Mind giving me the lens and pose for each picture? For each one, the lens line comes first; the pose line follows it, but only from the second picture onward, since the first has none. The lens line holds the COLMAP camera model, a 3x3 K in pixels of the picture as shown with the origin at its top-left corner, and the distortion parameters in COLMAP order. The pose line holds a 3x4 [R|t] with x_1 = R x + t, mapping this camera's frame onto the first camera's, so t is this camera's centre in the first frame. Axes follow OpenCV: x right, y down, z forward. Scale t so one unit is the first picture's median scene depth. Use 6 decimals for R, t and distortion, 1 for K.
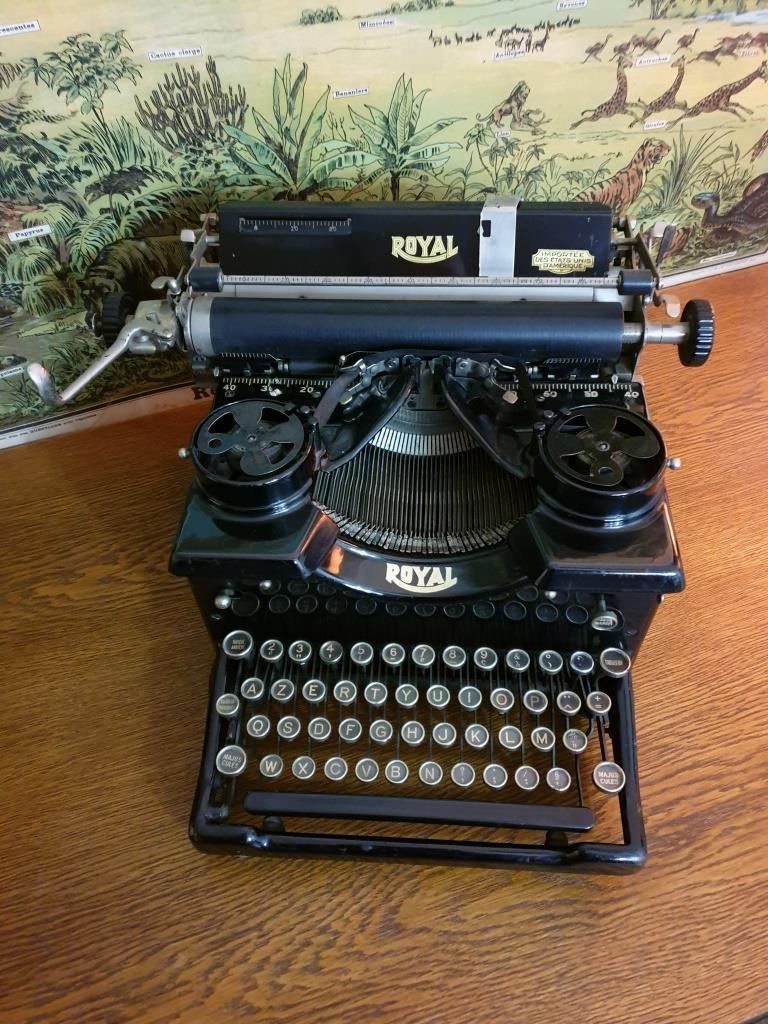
lens RADIAL K [[821.1, 0, 387.0], [0, 821.1, 522.9], [0, 0, 1]] dist [-0.014927, 0.064044]
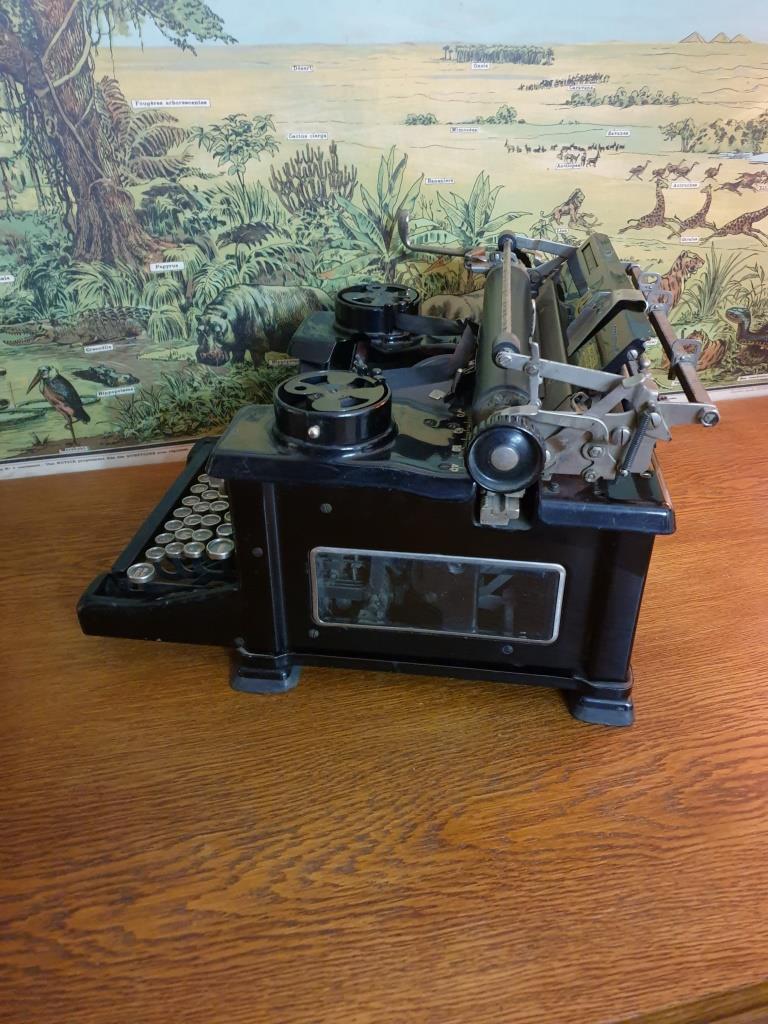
lens RADIAL K [[821.7, 0, 394.9], [0, 821.7, 505.4], [0, 0, 1]] dist [-0.021825, 0.079815]
pose [[0.996212, 0.064177, -0.058678, -0.007522], [-0.080509, 0.935723, -0.343425, 0.378507], [0.032867, 0.346848, 0.937345, 0.001316]]
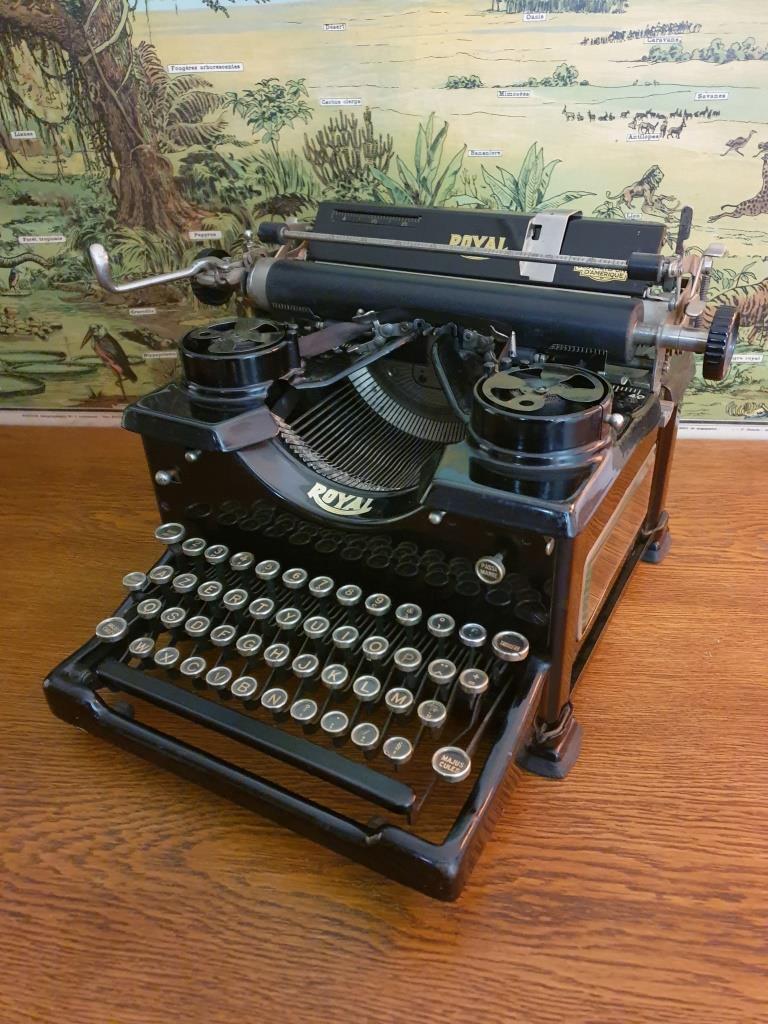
lens RADIAL K [[821.1, 0, 387.0], [0, 821.1, 522.9], [0, 0, 1]] dist [-0.014927, 0.064044]
pose [[0.898933, 0.226250, -0.375140, 0.375593], [-0.328464, 0.914708, -0.235417, 0.245355], [0.289881, 0.334844, 0.896576, 0.134982]]
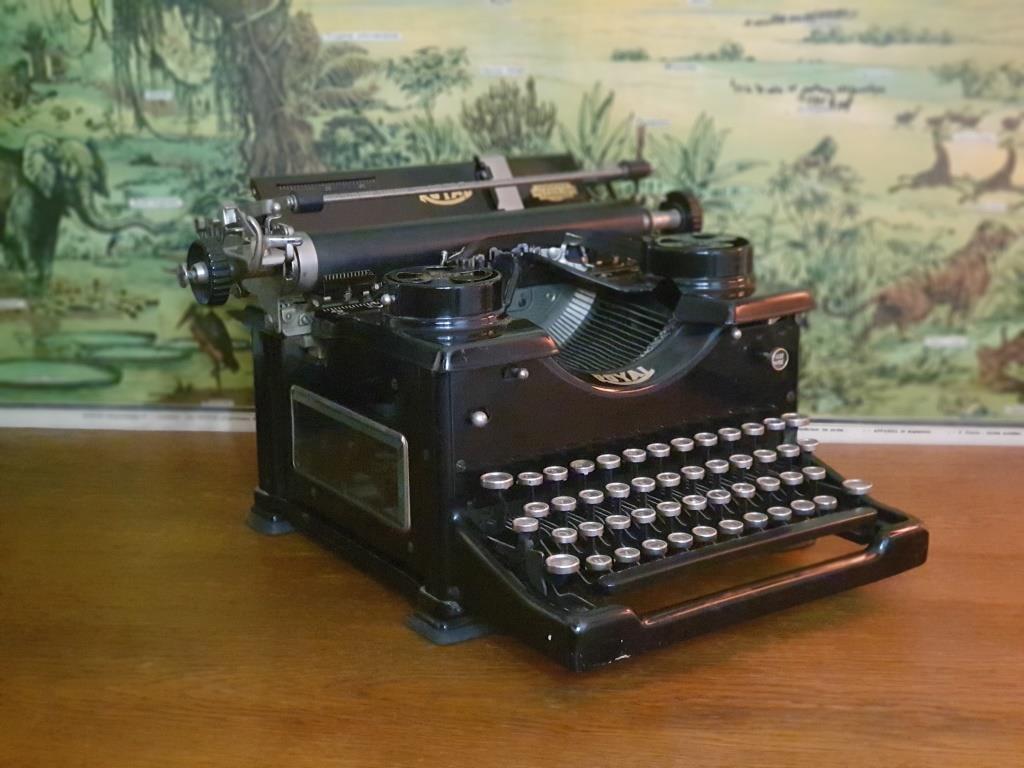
lens RADIAL K [[1577.2, 0, 560.4], [0, 1577.2, 370.1], [0, 0, 1]] dist [0.027769, 0.052971]
pose [[0.915220, 0.108775, -0.387995, 0.689796], [-0.321298, 0.778098, -0.539751, 0.886605], [0.243186, 0.618653, 0.747080, -0.364644]]
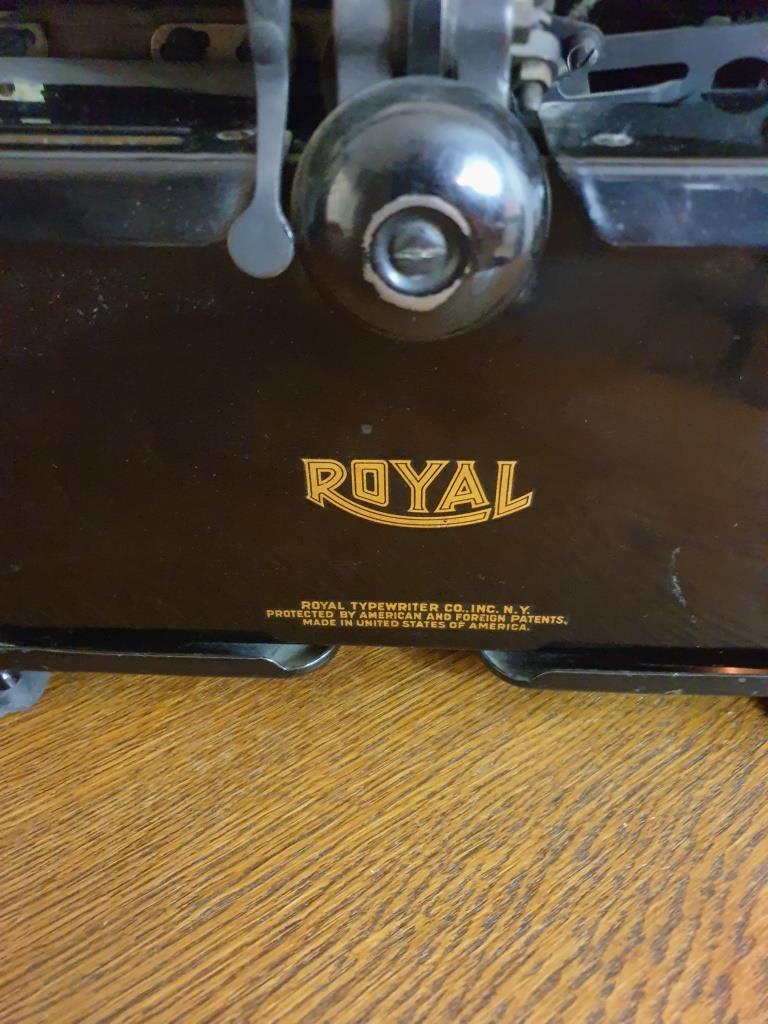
lens RADIAL K [[821.1, 0, 387.0], [0, 821.1, 522.9], [0, 0, 1]] dist [-0.014927, 0.064044]
pose [[0.959517, -0.173926, 0.221533, -0.177188], [0.212322, 0.963476, -0.163195, 0.249538], [-0.185058, 0.203625, 0.961400, 0.520869]]
